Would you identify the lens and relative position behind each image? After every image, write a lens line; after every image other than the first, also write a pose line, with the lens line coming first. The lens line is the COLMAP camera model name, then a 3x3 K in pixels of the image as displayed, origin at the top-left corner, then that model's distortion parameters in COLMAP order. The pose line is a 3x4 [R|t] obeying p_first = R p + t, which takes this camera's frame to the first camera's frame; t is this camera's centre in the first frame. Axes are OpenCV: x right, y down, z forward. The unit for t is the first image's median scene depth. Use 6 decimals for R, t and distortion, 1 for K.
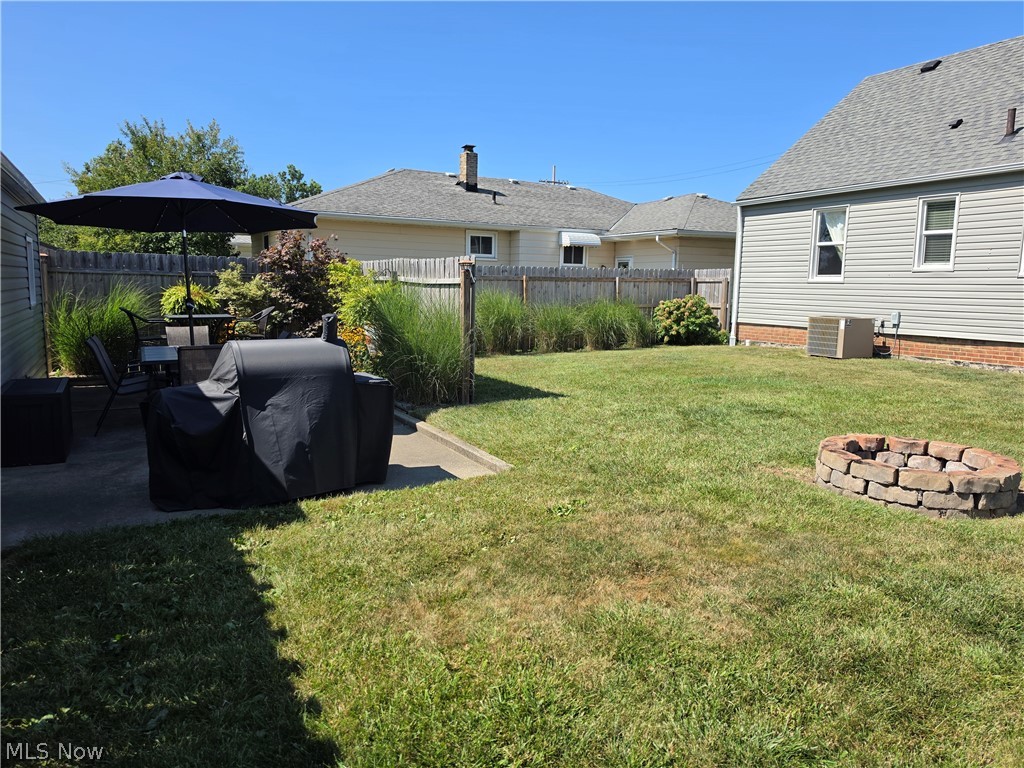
lens RADIAL K [[710.4, 0, 511.7], [0, 710.4, 393.2], [0, 0, 1]] dist [0.073523, -0.091895]
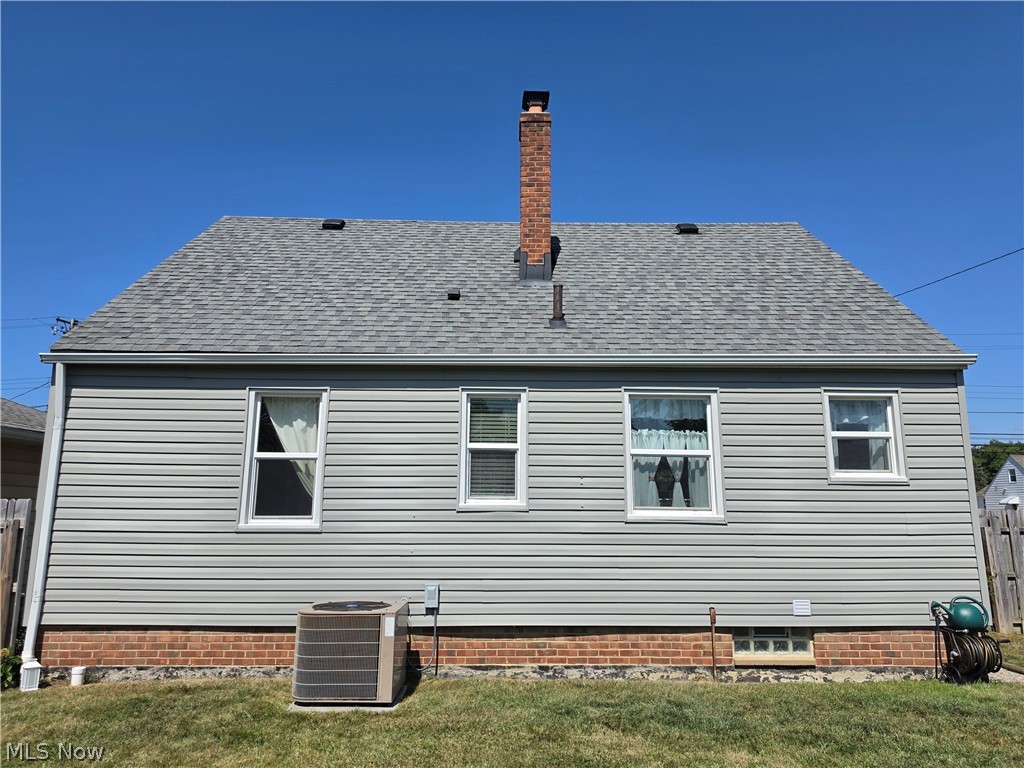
lens RADIAL K [[707.1, 0, 513.2], [0, 707.1, 367.5], [0, 0, 1]] dist [0.075044, -0.098537]
pose [[0.446436, 0.159683, 0.880452, 0.053020], [0.137167, 0.960107, -0.243680, -0.130483], [-0.884240, 0.229557, 0.406723, 0.680801]]
